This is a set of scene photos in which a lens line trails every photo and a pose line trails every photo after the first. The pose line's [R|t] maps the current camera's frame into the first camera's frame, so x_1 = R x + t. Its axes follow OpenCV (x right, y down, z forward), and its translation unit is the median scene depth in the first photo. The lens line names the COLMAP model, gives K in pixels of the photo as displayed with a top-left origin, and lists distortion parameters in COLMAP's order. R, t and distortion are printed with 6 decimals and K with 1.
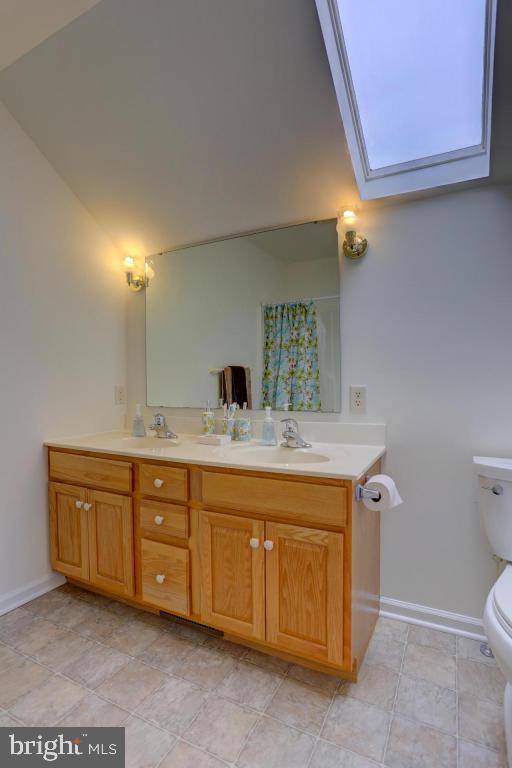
lens RADIAL K [[374.3, 0, 250.8], [0, 374.3, 377.4], [0, 0, 1]] dist [-0.063061, 0.017310]
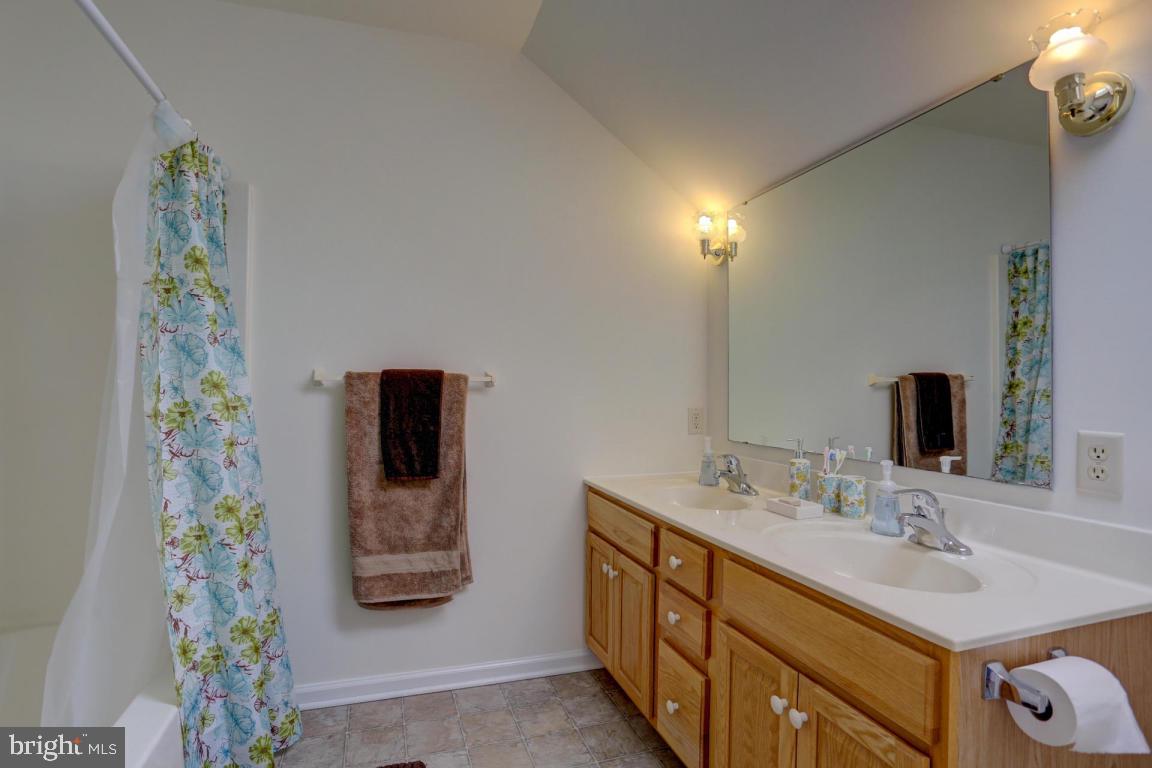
lens RADIAL K [[561.5, 0, 567.3], [0, 561.5, 379.1], [0, 0, 1]] dist [-0.063061, 0.017310]
pose [[0.716773, -0.002026, -0.697304, 0.269947], [-0.001397, 0.999990, -0.004341, -0.033041], [0.697305, 0.004085, 0.716763, 0.134610]]
